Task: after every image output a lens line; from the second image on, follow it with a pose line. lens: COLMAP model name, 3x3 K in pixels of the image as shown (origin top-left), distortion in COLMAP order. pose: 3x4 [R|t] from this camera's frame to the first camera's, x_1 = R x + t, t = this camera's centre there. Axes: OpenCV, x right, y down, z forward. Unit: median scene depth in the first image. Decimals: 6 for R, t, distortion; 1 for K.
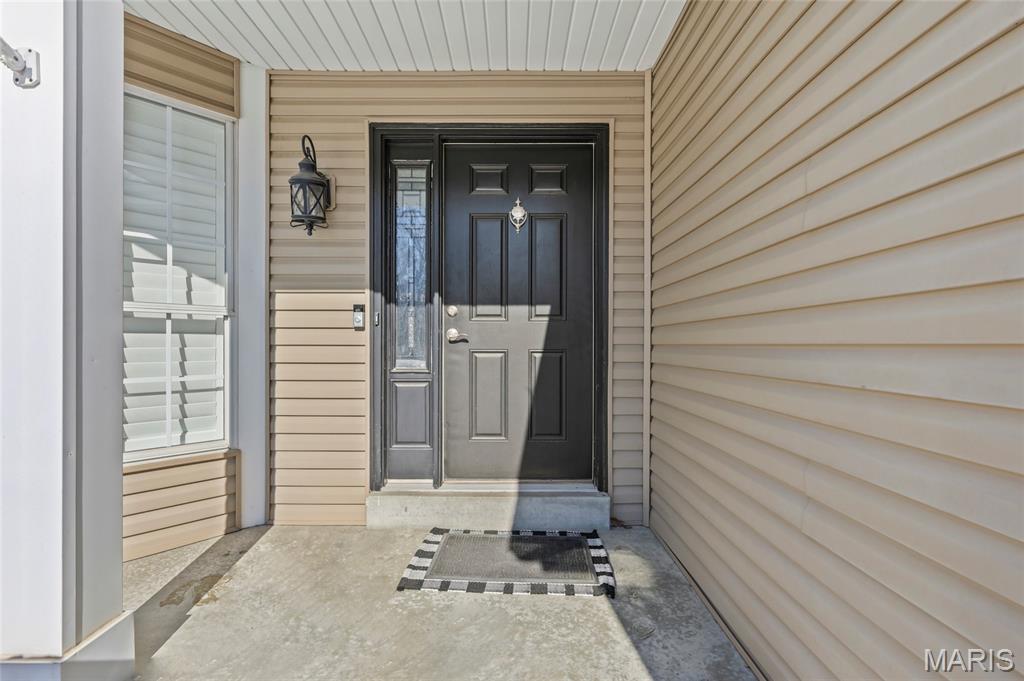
lens RADIAL K [[444.7, 0, 509.3], [0, 444.7, 339.4], [0, 0, 1]] dist [0.001878, 0.000214]
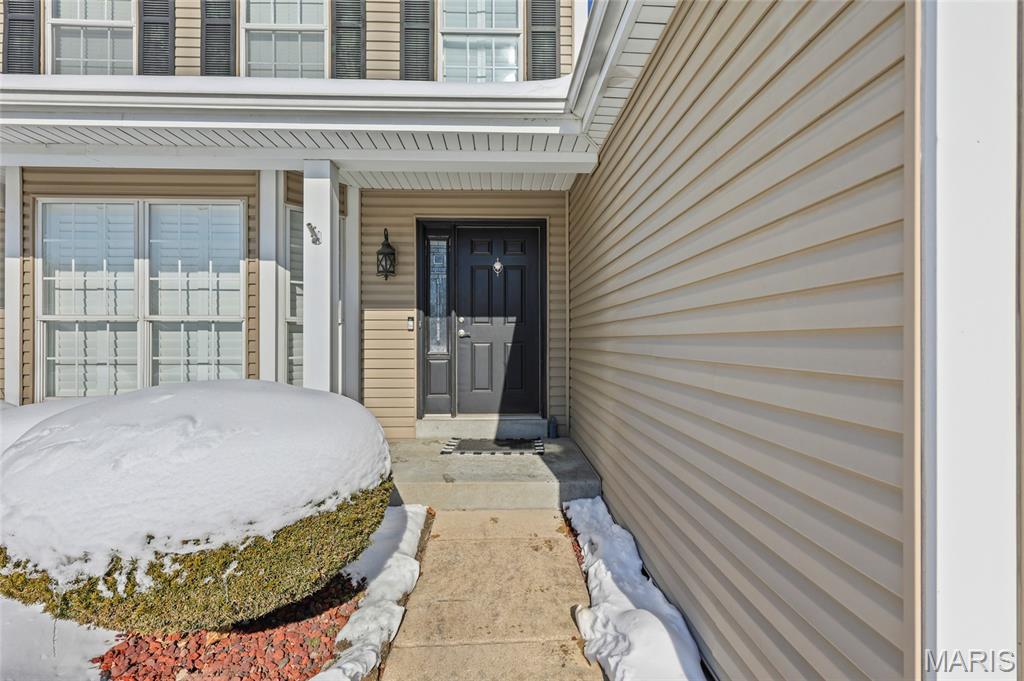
lens RADIAL K [[444.7, 0, 509.3], [0, 444.7, 339.4], [0, 0, 1]] dist [0.001878, 0.000214]
pose [[0.999494, -0.004146, 0.031533, 0.008547], [0.003905, 0.999963, 0.007674, 0.001564], [-0.031563, -0.007547, 0.999473, -0.829981]]
